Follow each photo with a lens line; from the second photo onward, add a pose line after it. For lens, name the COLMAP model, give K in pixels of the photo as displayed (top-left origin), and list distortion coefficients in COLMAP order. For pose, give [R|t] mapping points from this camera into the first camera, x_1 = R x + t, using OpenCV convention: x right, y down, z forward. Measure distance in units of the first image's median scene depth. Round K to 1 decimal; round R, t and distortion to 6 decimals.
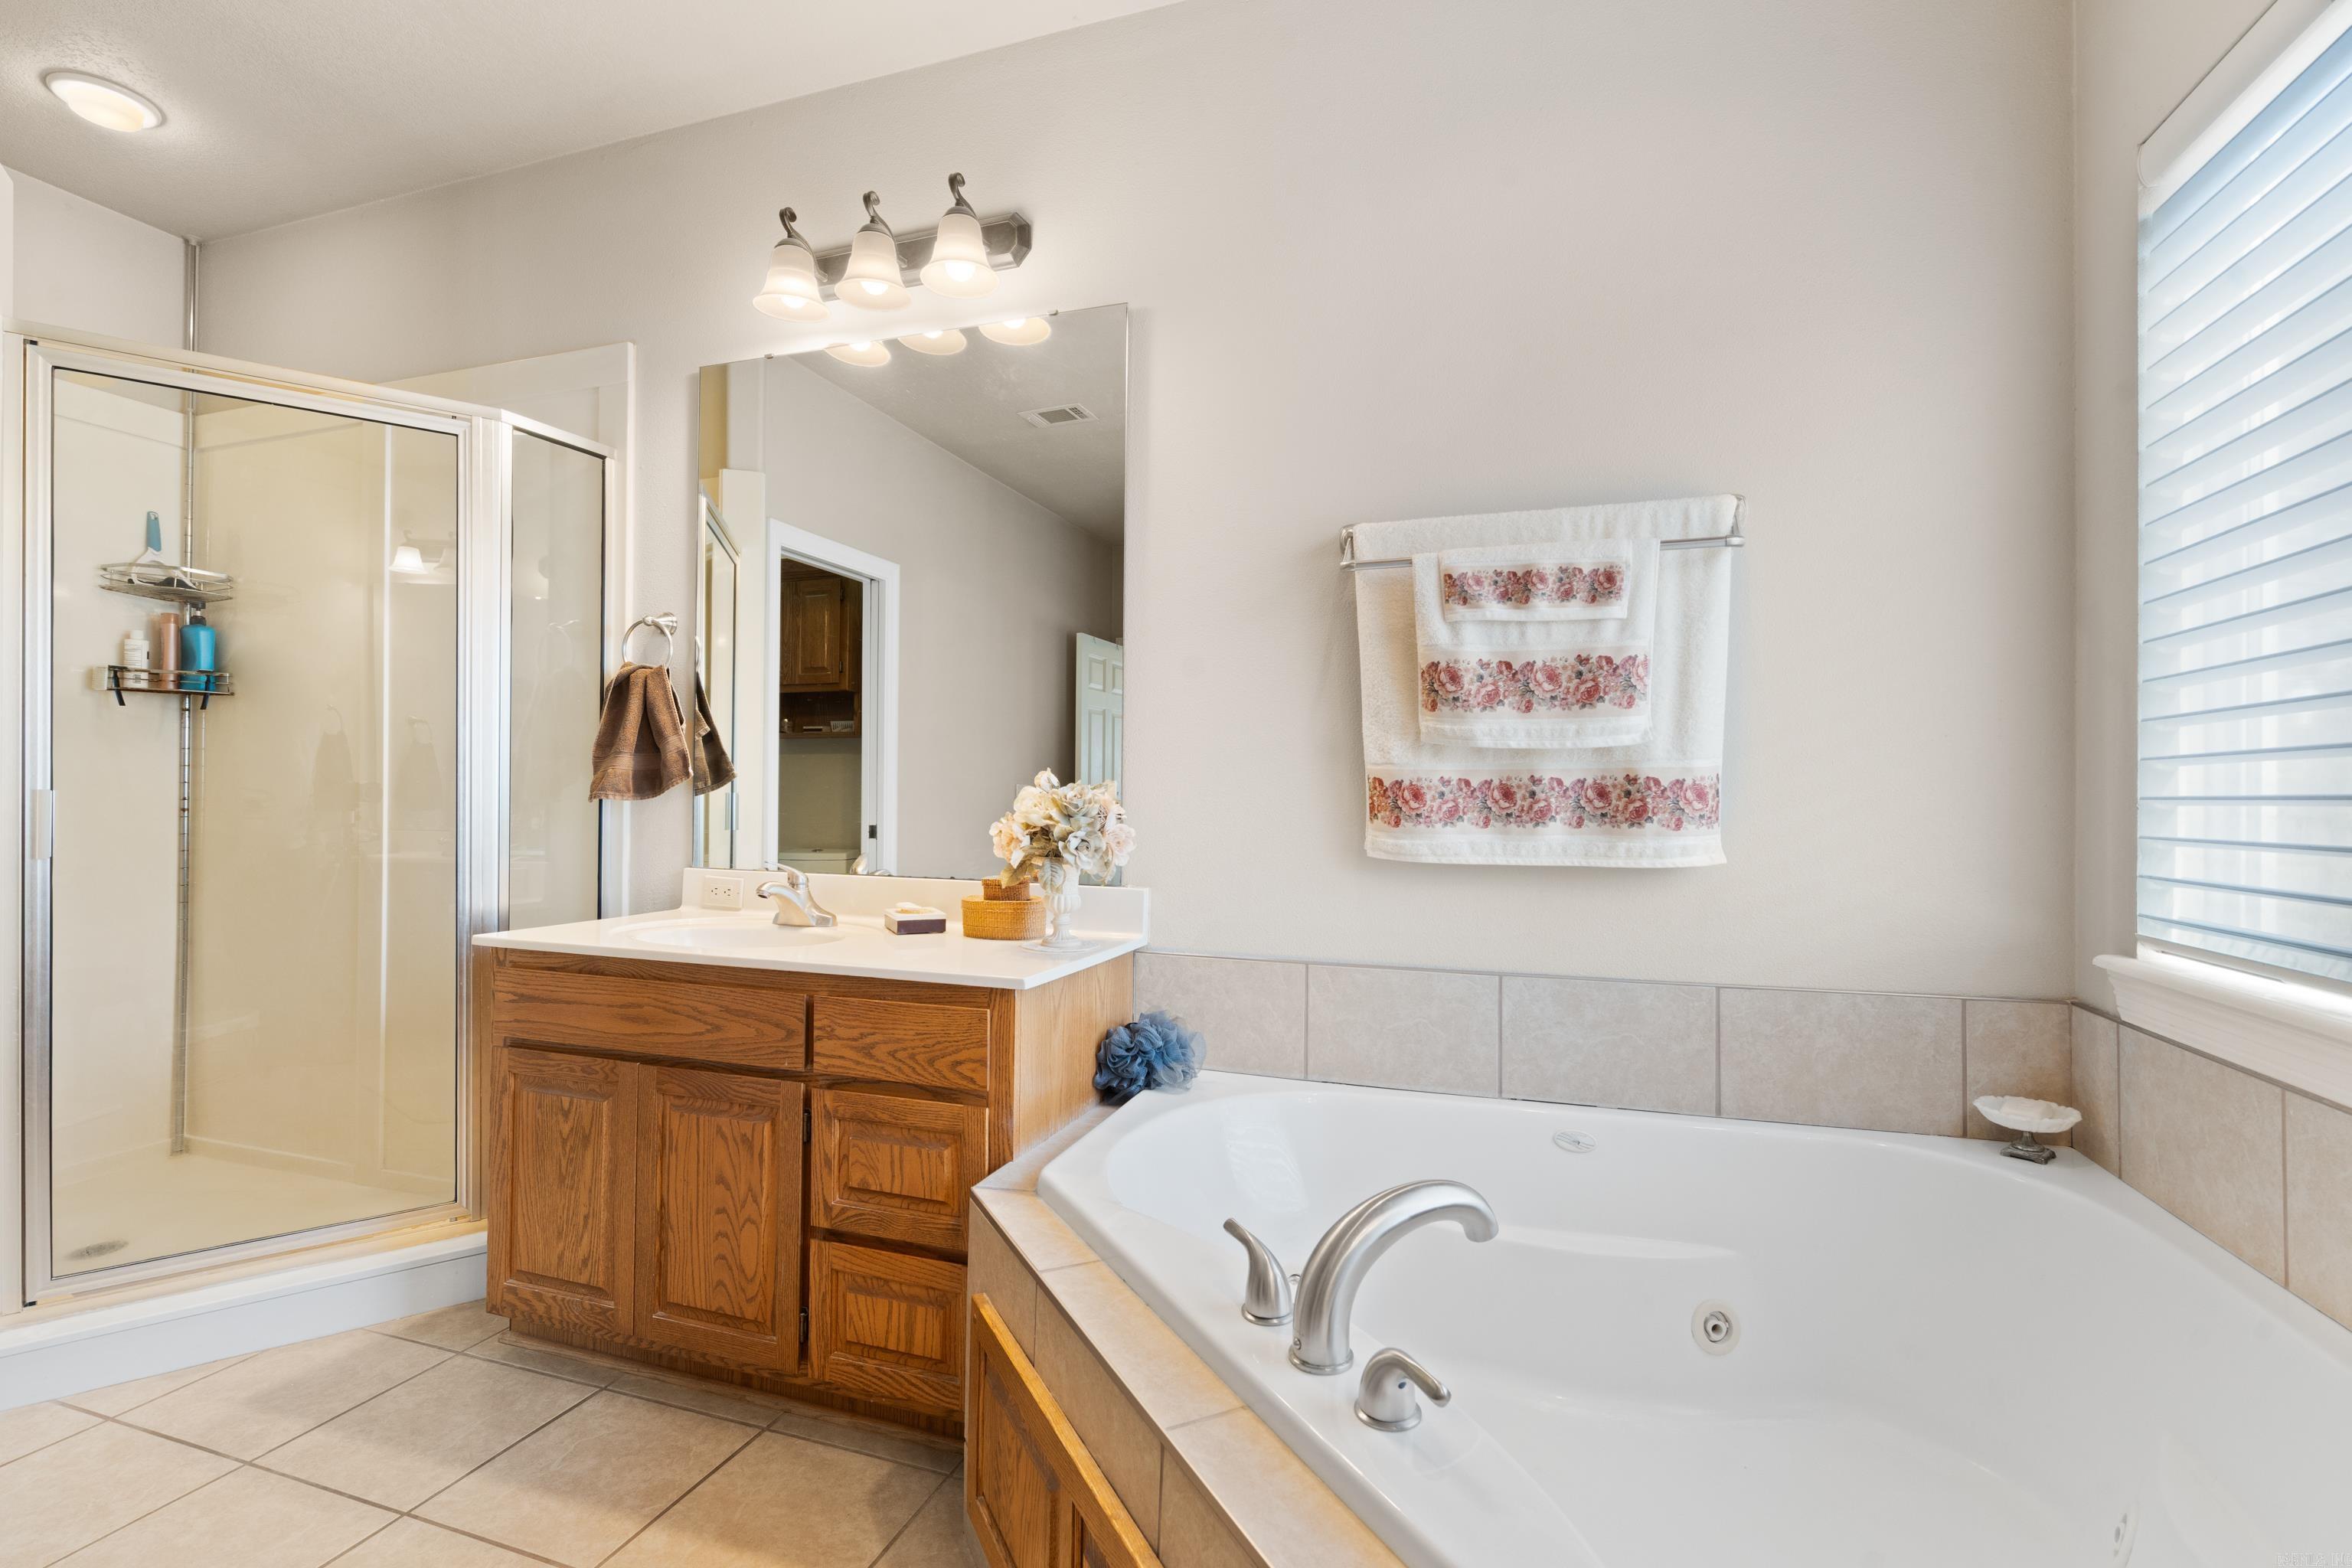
lens RADIAL K [[1061.3, 0, 1164.7], [0, 1061.3, 790.7], [0, 0, 1]] dist [-0.006492, 0.002831]
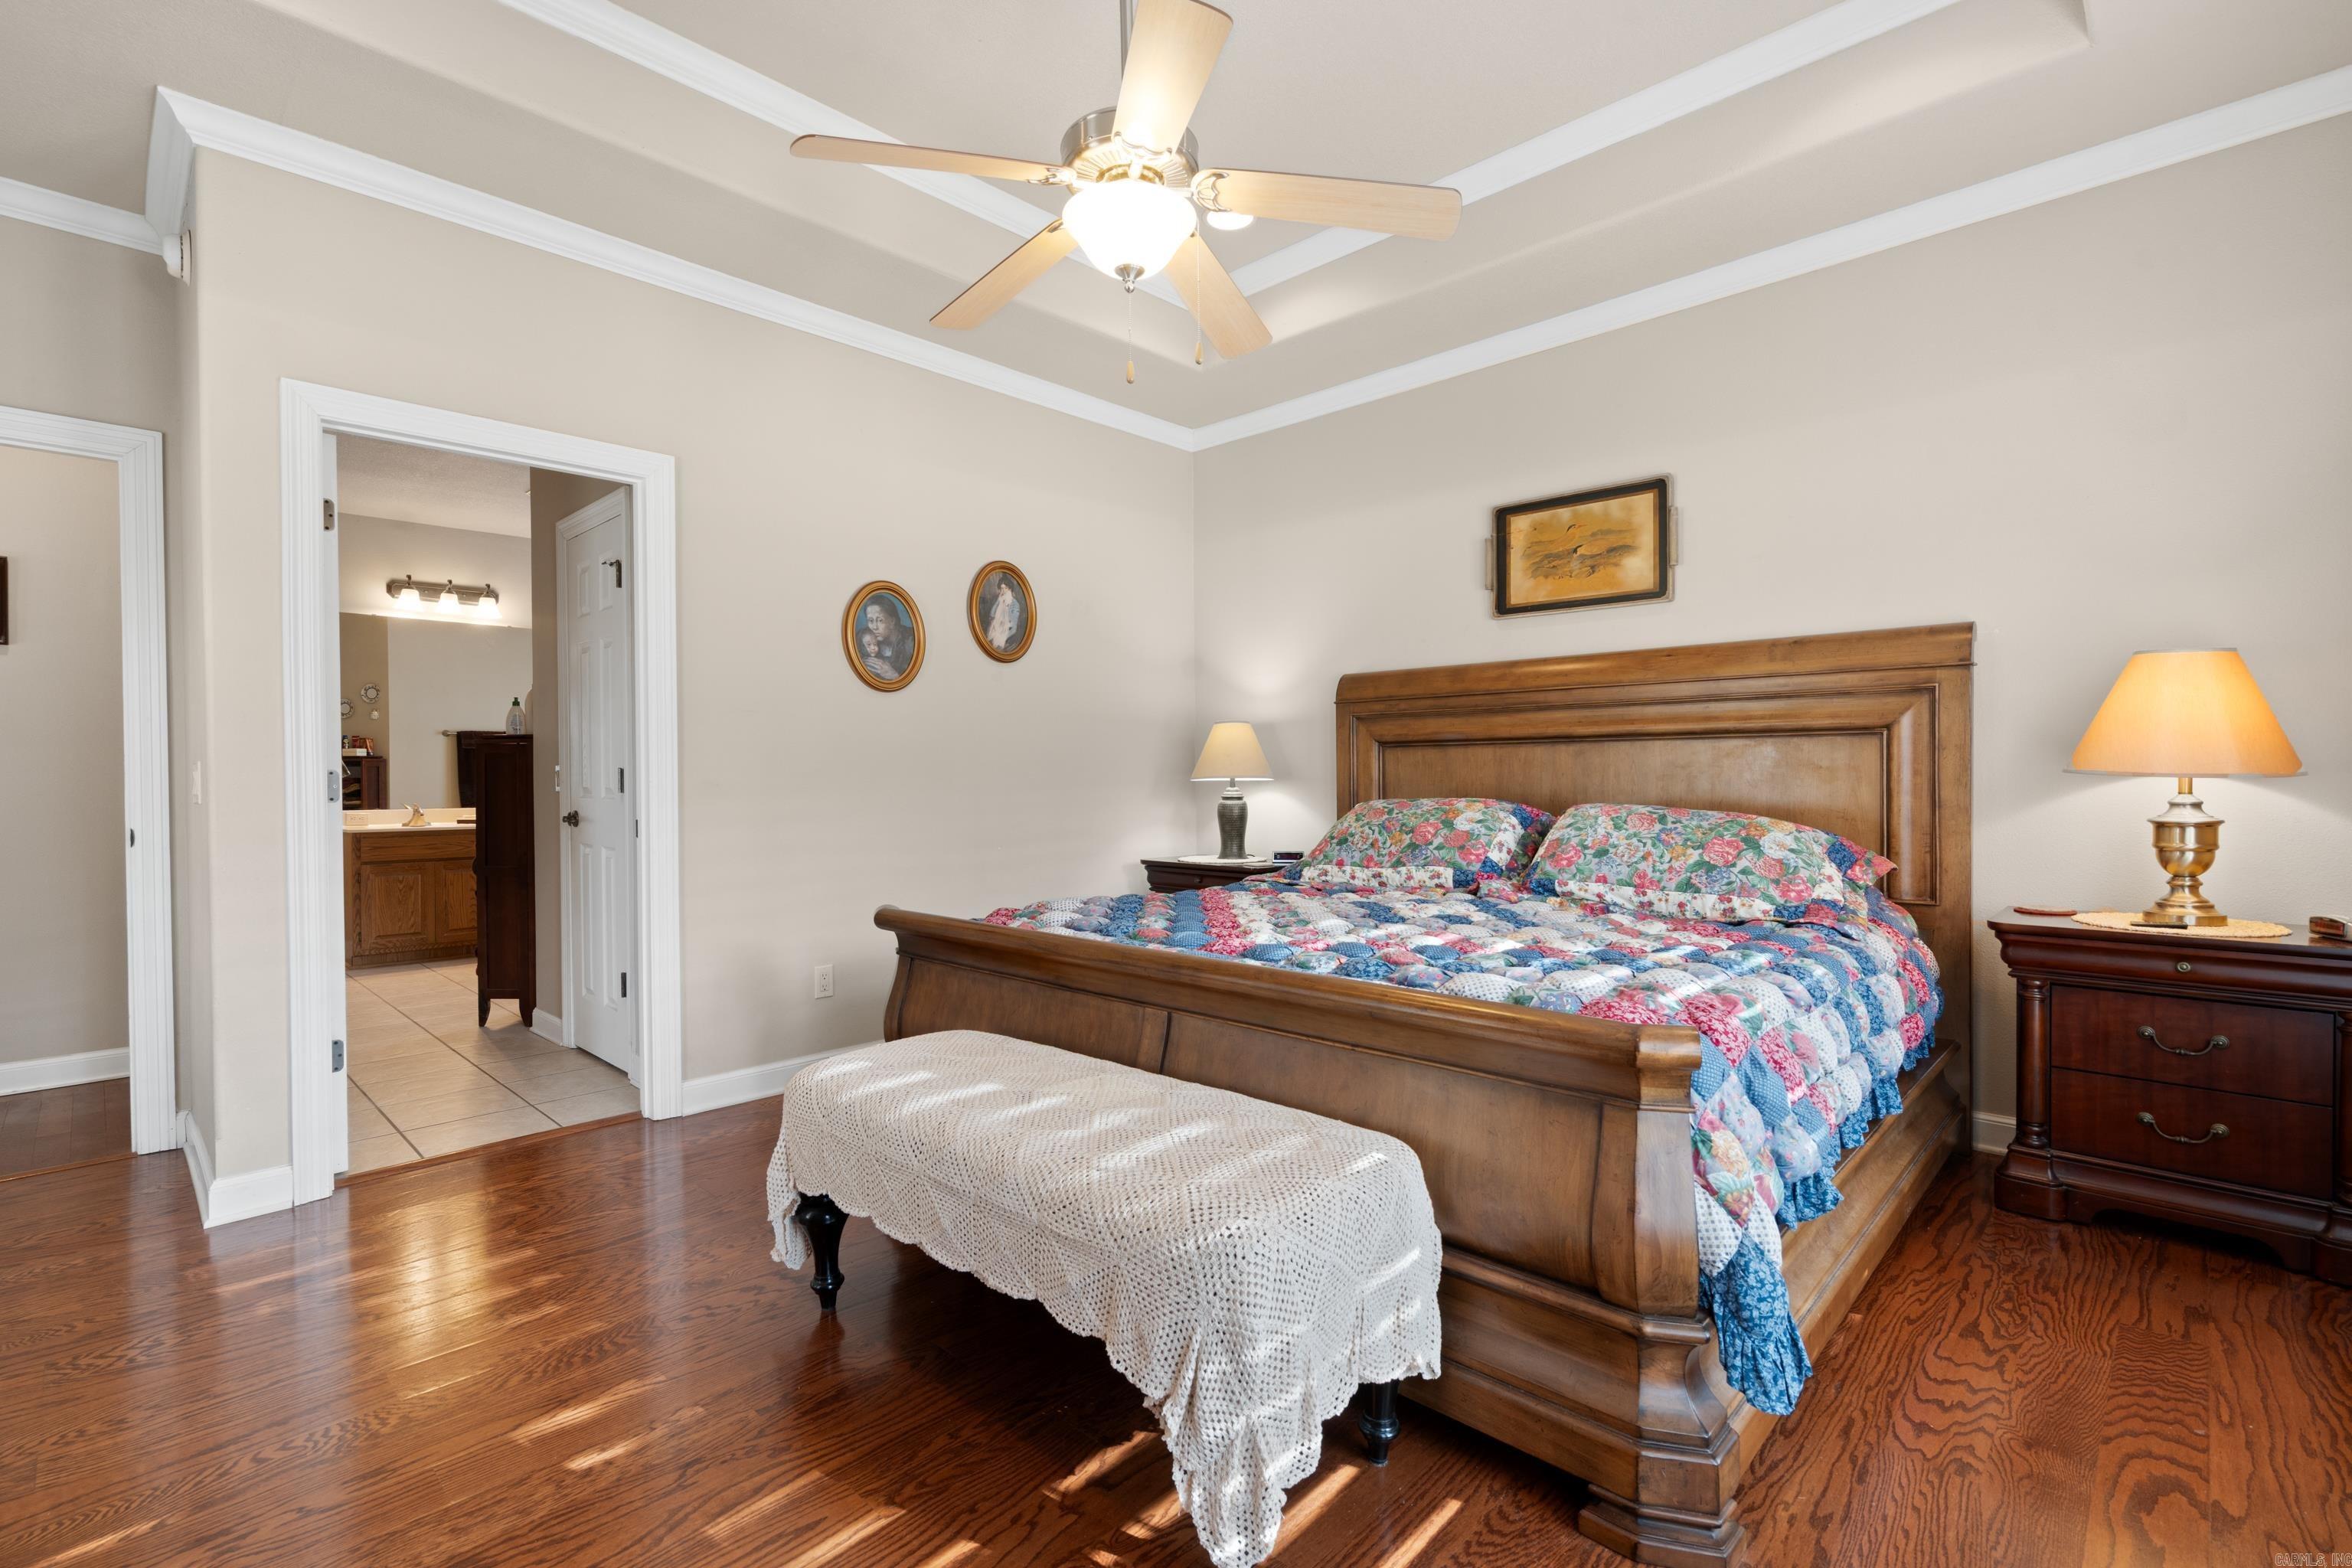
lens RADIAL K [[1061.3, 0, 1168.4], [0, 1061.3, 780.5], [0, 0, 1]] dist [-0.006492, 0.002831]
pose [[0.425657, -0.019127, 0.904683, -2.594754], [0.009904, 0.999815, 0.016478, -0.029728], [-0.904830, 0.001946, 0.425768, -2.577648]]
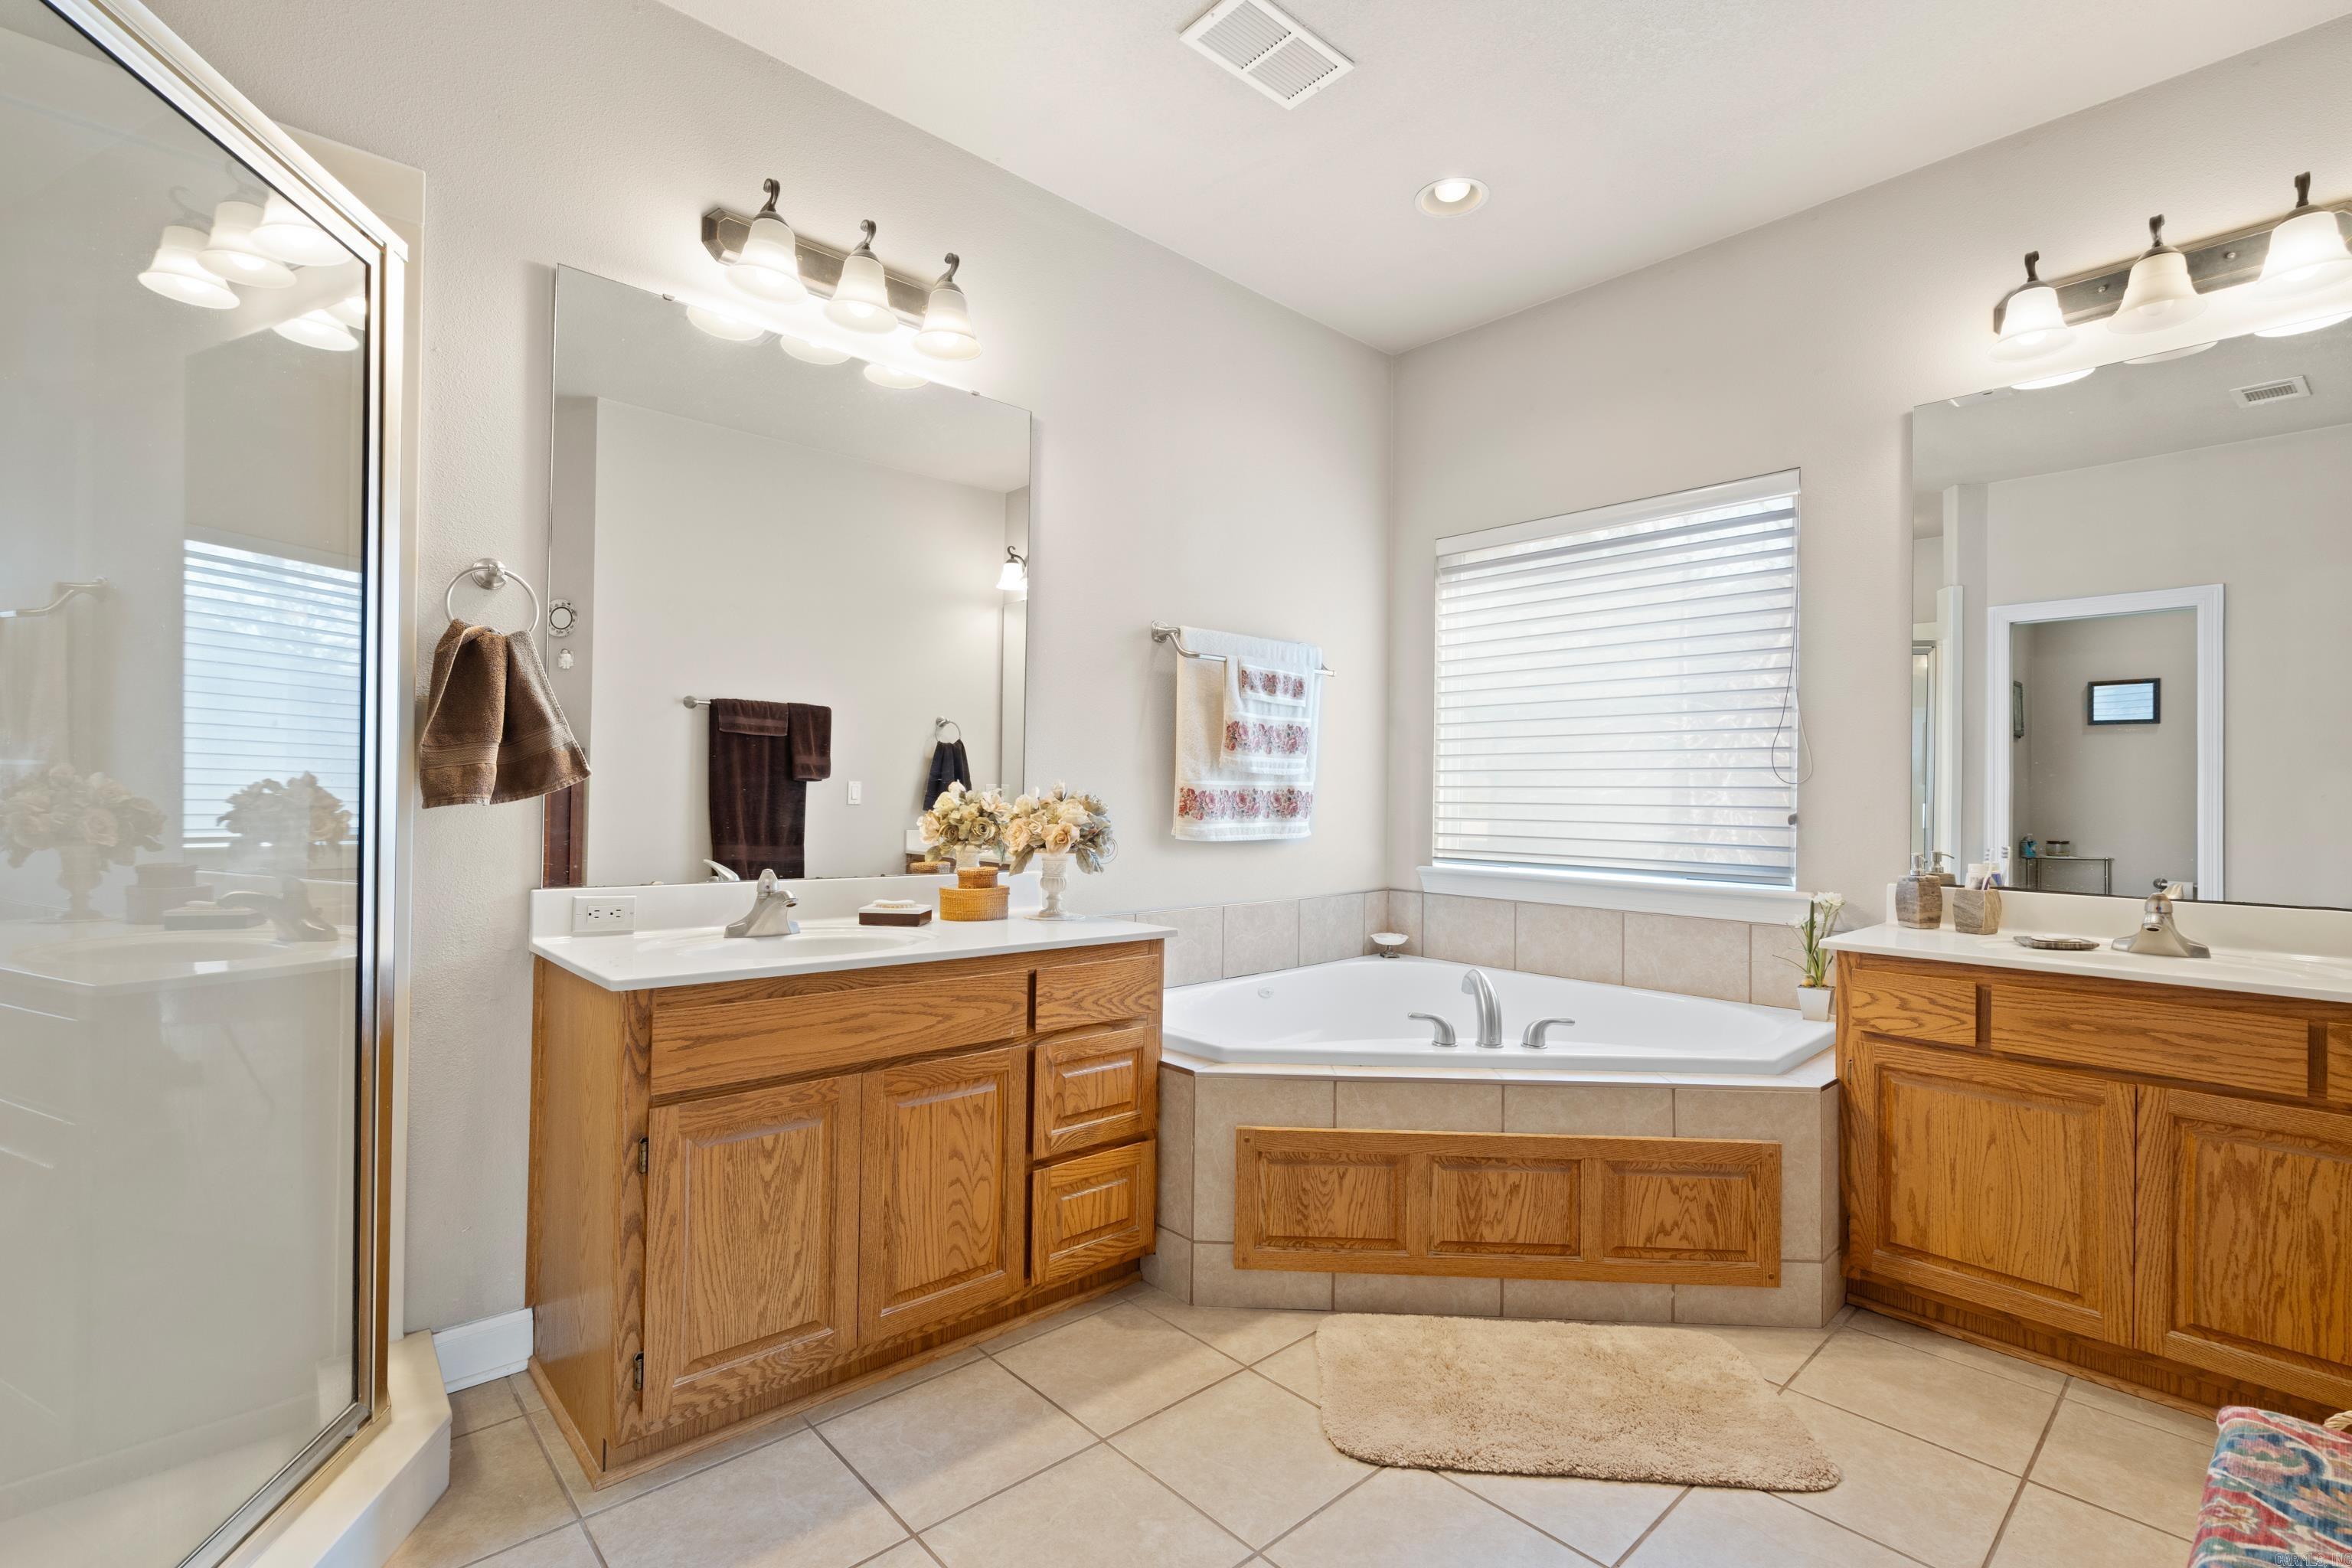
lens RADIAL K [[1061.3, 0, 1169.2], [0, 1061.3, 786.5], [0, 0, 1]] dist [-0.006492, 0.002831]
pose [[0.479990, 0.006695, 0.877248, -1.271291], [-0.014598, 0.999893, 0.000357, -0.017005], [-0.877152, -0.012977, 0.480037, 0.279847]]
